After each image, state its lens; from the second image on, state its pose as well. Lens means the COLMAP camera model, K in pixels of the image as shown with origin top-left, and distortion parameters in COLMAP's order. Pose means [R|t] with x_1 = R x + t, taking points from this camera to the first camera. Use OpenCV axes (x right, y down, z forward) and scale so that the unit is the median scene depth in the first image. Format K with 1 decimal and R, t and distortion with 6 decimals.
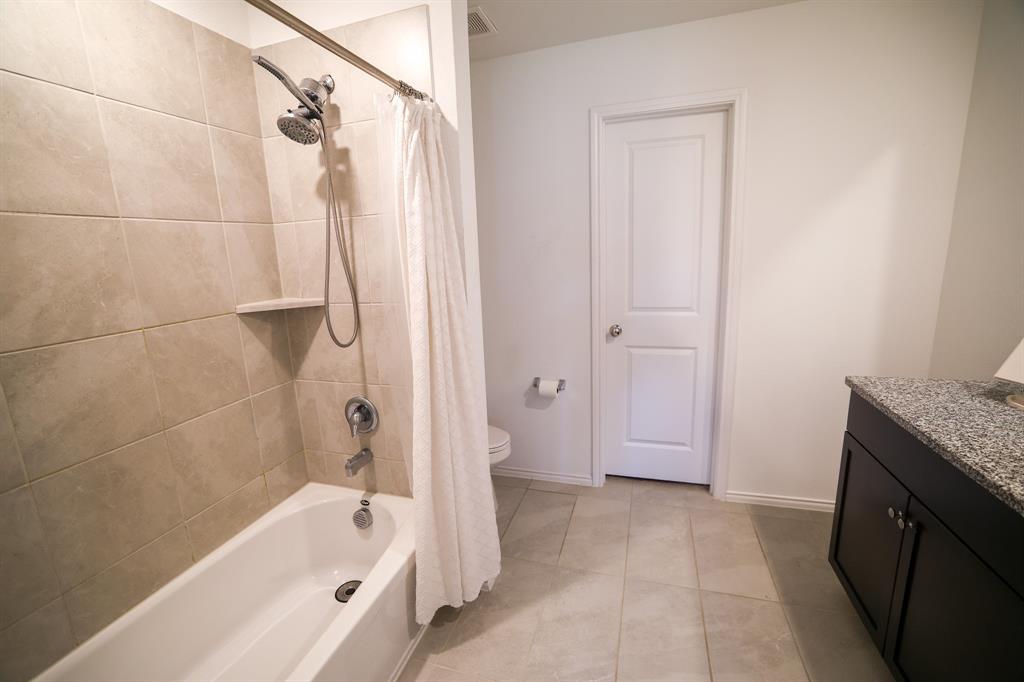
lens RADIAL K [[434.6, 0, 515.6], [0, 434.6, 337.1], [0, 0, 1]] dist [-0.049235, 0.015035]
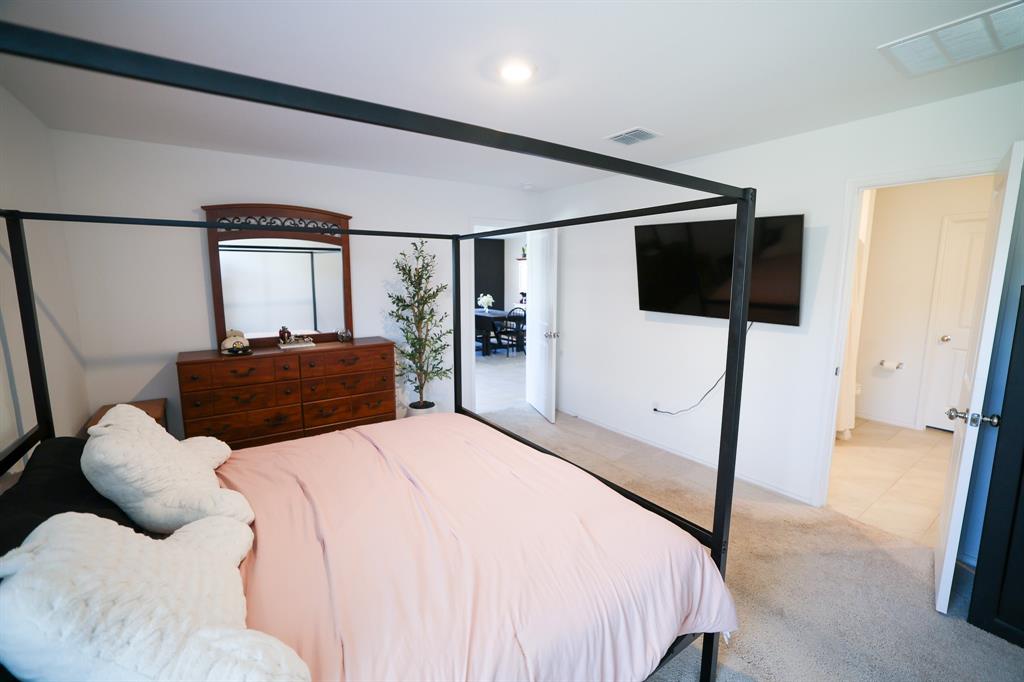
lens RADIAL K [[434.6, 0, 515.6], [0, 434.6, 337.1], [0, 0, 1]] dist [-0.049235, 0.015035]
pose [[0.790100, 0.126672, -0.599746, -0.147160], [-0.156482, 0.987678, 0.002458, 0.299275], [0.592667, 0.091908, 0.800186, -1.647402]]
